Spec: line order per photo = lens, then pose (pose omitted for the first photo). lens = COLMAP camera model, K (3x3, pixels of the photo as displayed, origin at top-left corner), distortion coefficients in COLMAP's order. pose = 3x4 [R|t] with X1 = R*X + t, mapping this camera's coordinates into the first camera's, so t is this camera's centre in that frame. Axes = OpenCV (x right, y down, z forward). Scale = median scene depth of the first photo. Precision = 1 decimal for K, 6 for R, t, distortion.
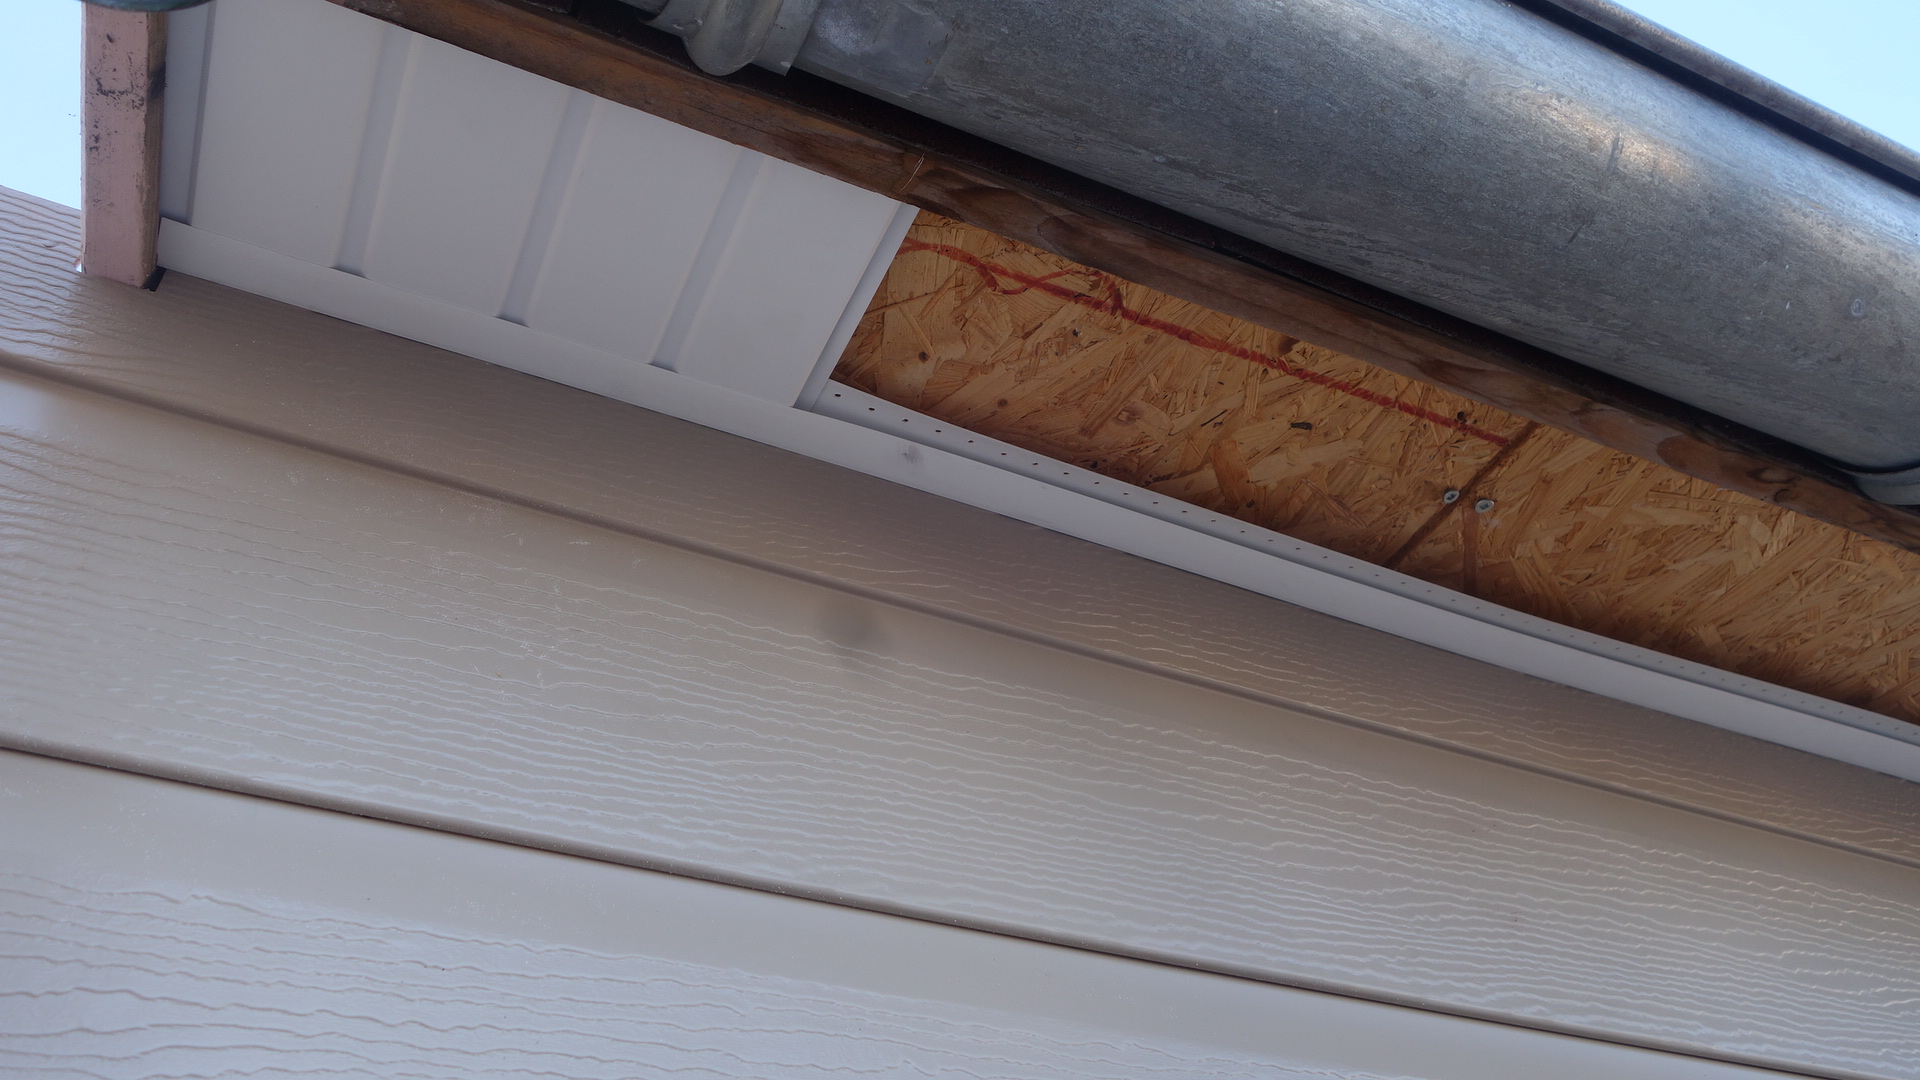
lens RADIAL K [[1492.7, 0, 954.0], [0, 1492.7, 532.0], [0, 0, 1]] dist [0.000838, -0.009629]
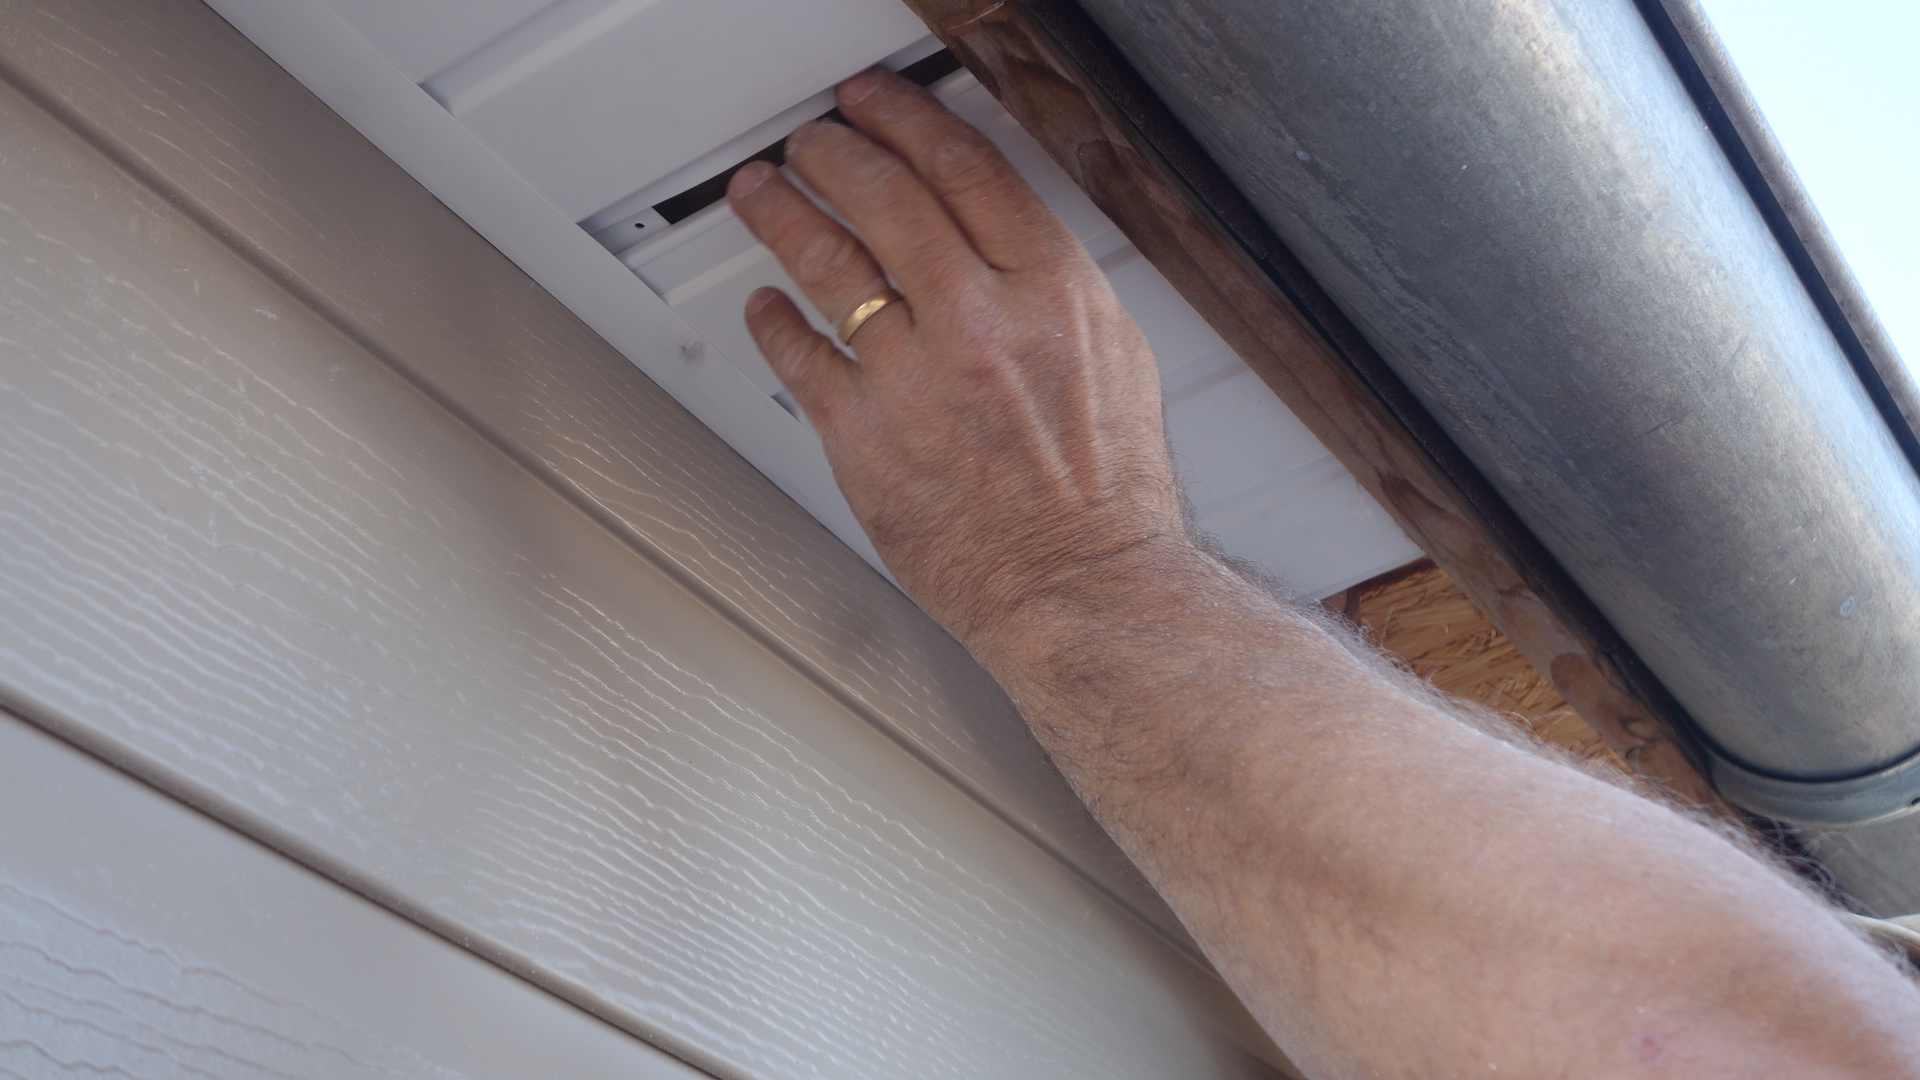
lens RADIAL K [[2347.0, 0, 956.2], [0, 2347.0, 541.3], [0, 0, 1]] dist [-0.012350, 0.000000]
pose [[0.863186, 0.330689, 0.381517, -0.348833], [-0.369389, 0.928767, 0.030717, -0.041554], [-0.344183, -0.167442, 0.923851, -0.035428]]
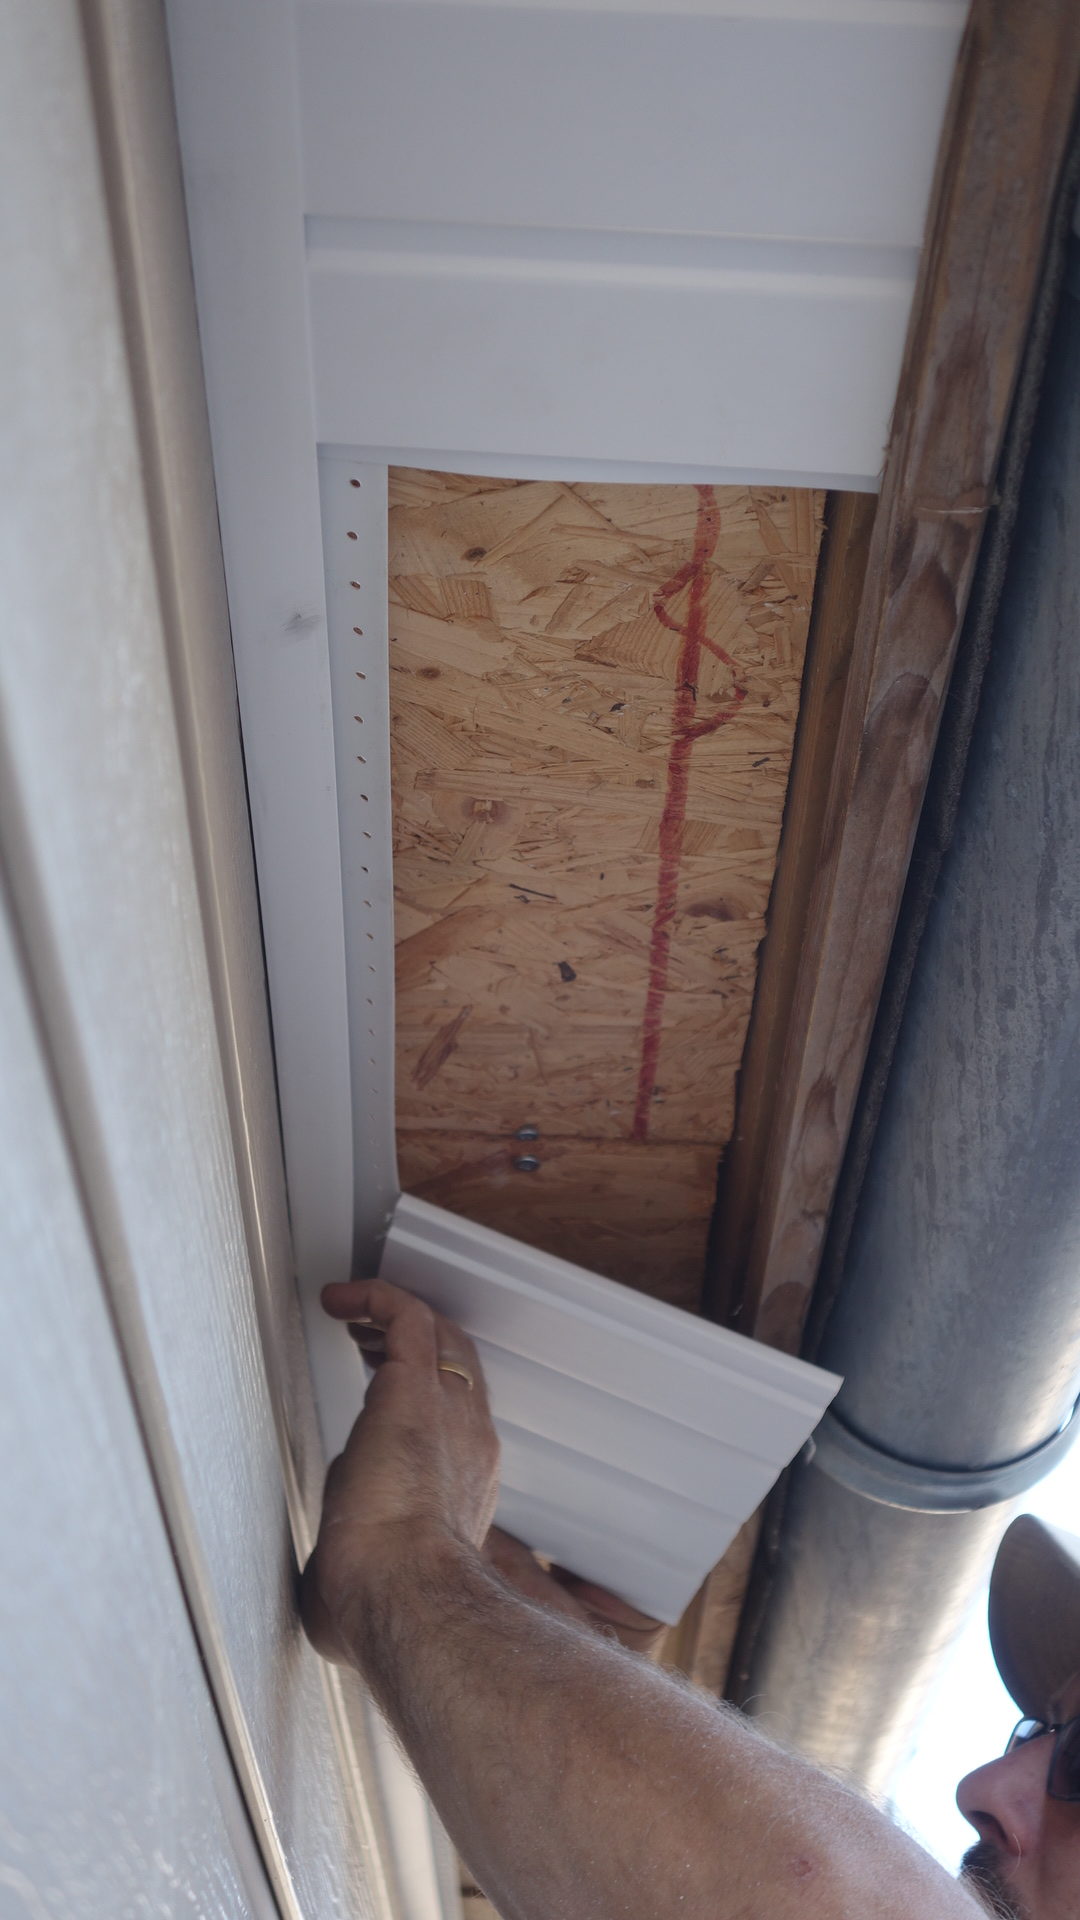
lens RADIAL K [[2347.0, 0, 526.8], [0, 2347.0, 958.5], [0, 0, 1]] dist [-0.012350, 0.000000]
pose [[0.415325, 0.577149, 0.703139, -0.627060], [-0.645985, 0.731341, -0.218732, 0.201312], [-0.640475, -0.363372, 0.676574, 0.378373]]
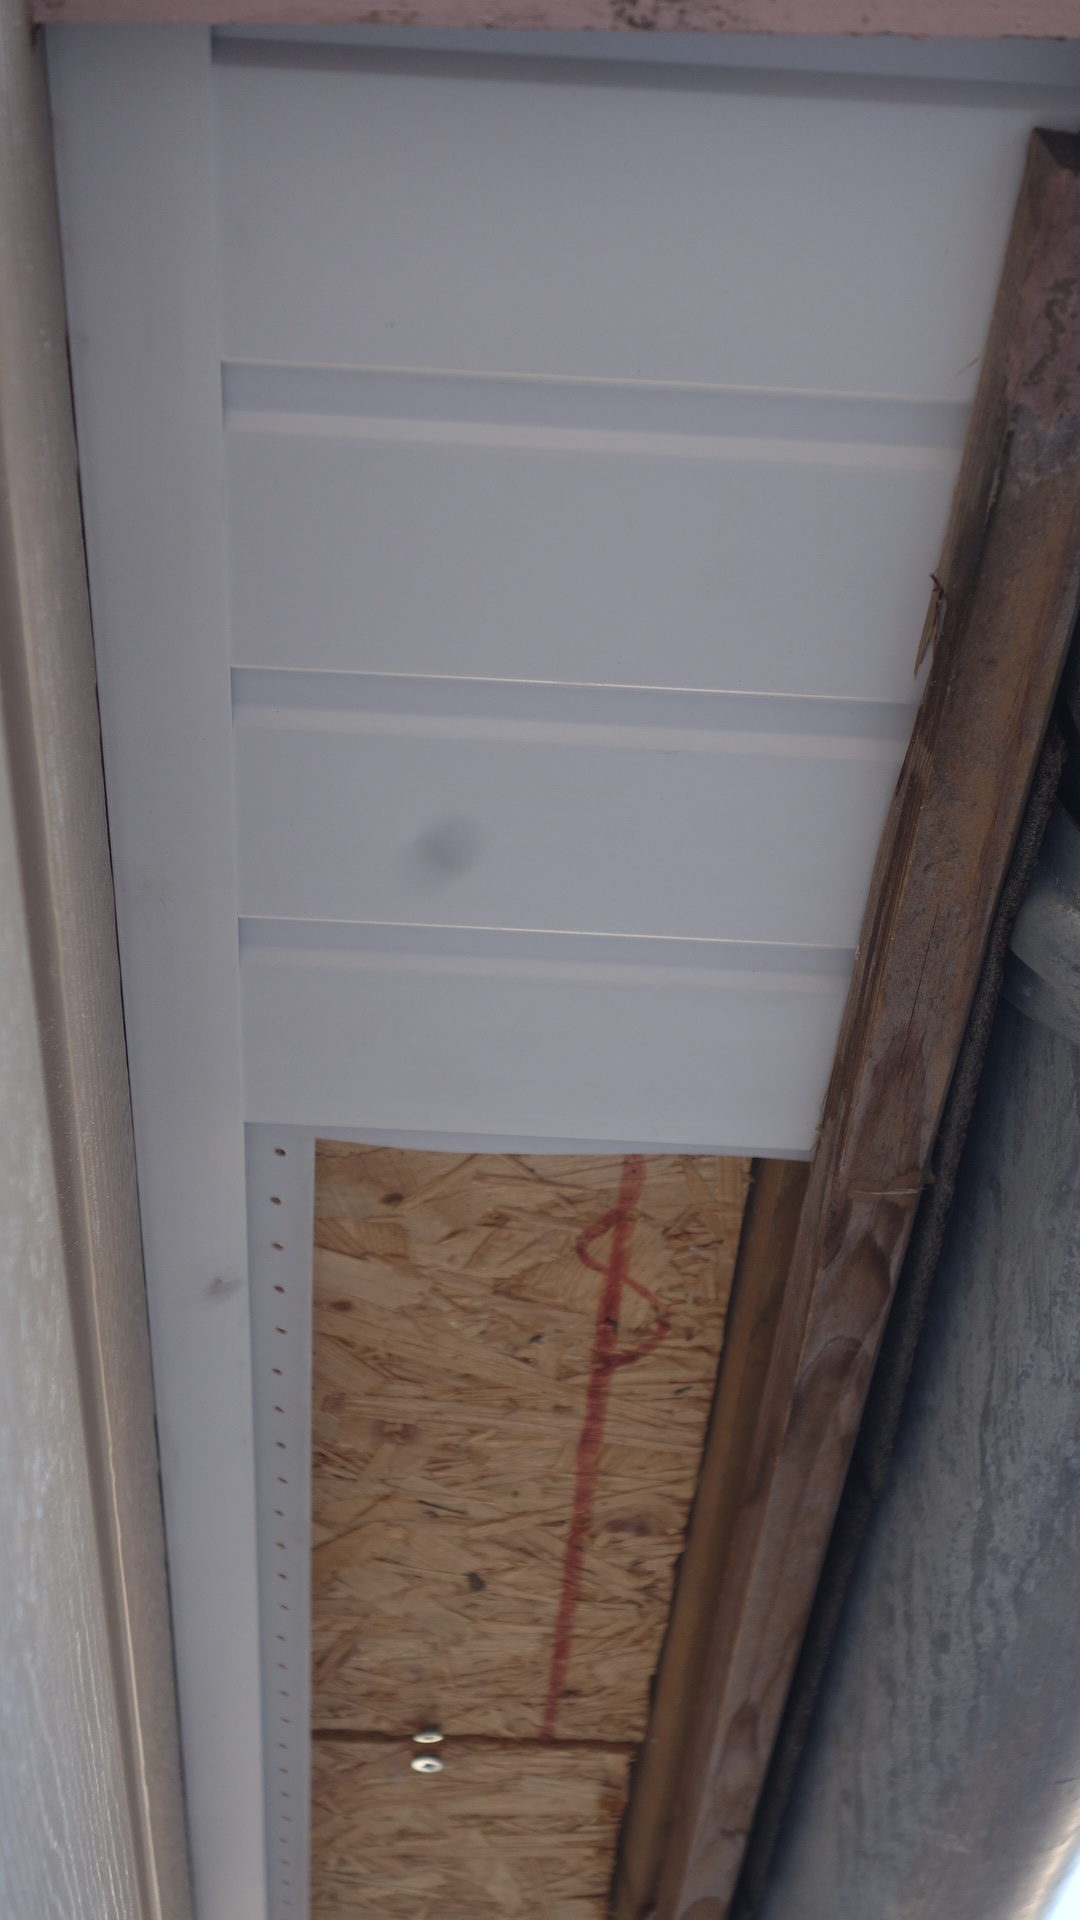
lens RADIAL K [[2347.0, 0, 507.2], [0, 2347.0, 944.6], [0, 0, 1]] dist [-0.012350, 0.000000]
pose [[0.380792, 0.691311, 0.614074, -0.685447], [-0.638658, 0.676884, -0.365984, 0.124169], [-0.668665, -0.252819, 0.699263, 0.447733]]
